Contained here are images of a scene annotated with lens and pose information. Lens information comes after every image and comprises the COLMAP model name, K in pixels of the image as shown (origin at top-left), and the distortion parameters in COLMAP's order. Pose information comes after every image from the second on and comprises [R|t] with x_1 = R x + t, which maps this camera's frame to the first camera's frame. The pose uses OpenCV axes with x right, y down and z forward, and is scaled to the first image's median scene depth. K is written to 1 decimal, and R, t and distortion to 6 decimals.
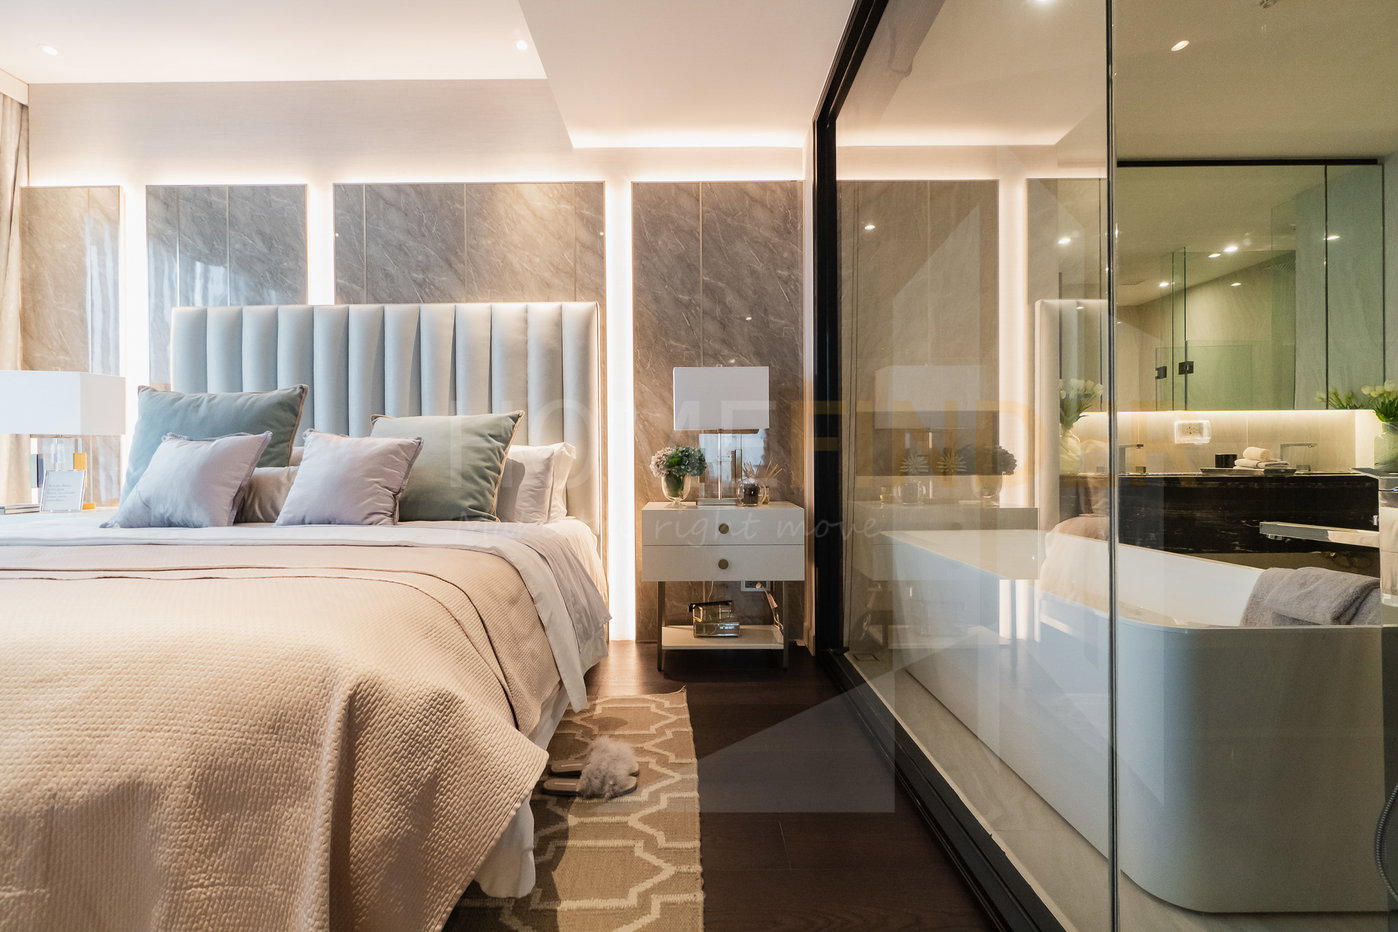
lens RADIAL K [[614.2, 0, 676.8], [0, 614.2, 462.9], [0, 0, 1]] dist [-0.001860, 0.000437]
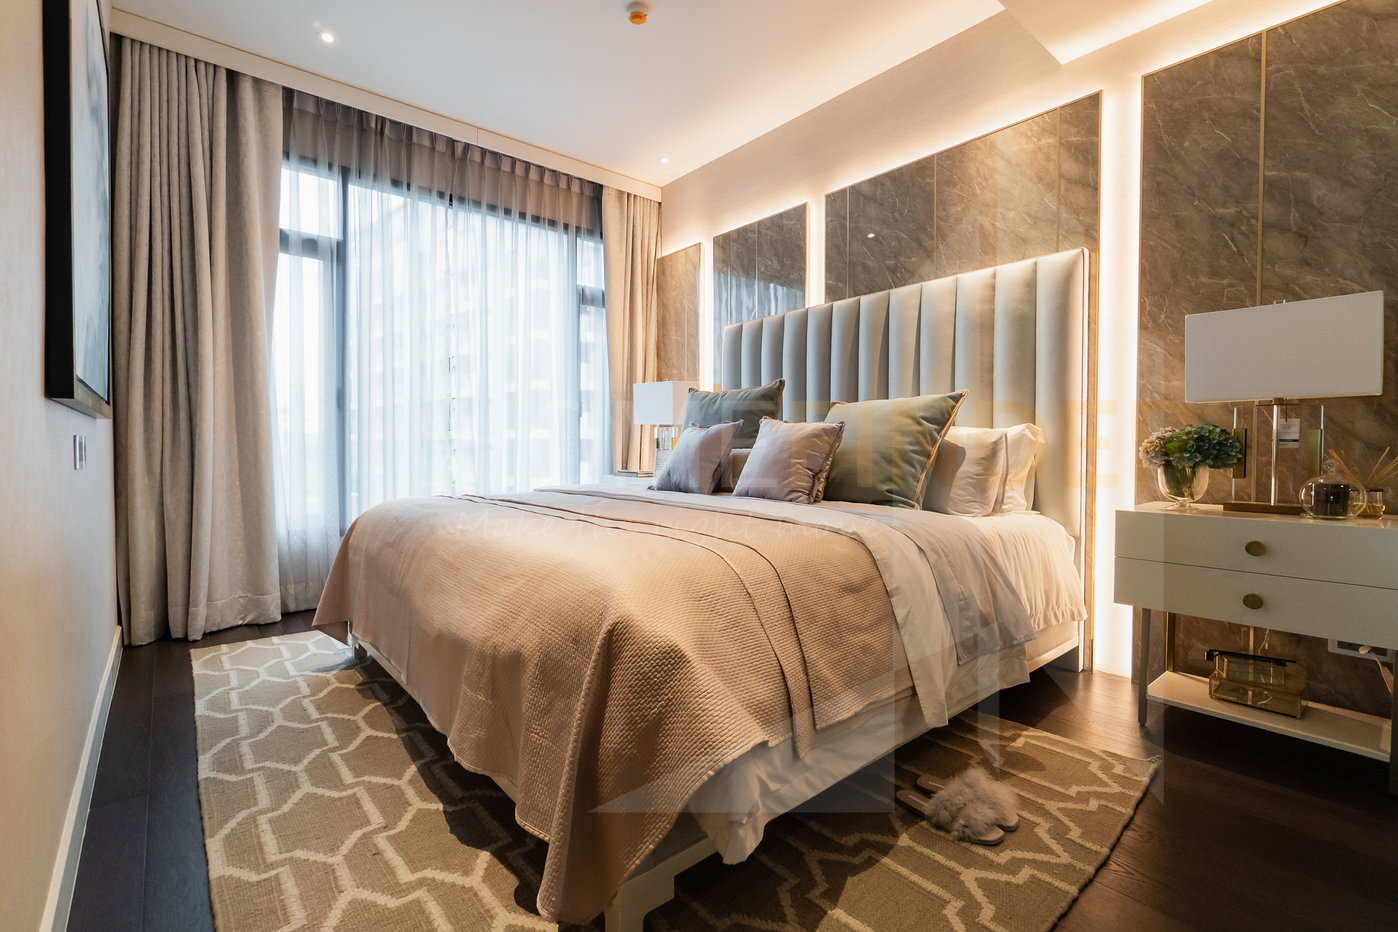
lens RADIAL K [[614.2, 0, 687.9], [0, 614.2, 459.0], [0, 0, 1]] dist [-0.001860, 0.000437]
pose [[0.658664, 0.024233, -0.752047, 0.150738], [-0.008272, 0.999654, 0.024967, -0.001437], [0.752392, -0.010224, 0.658637, 0.086660]]
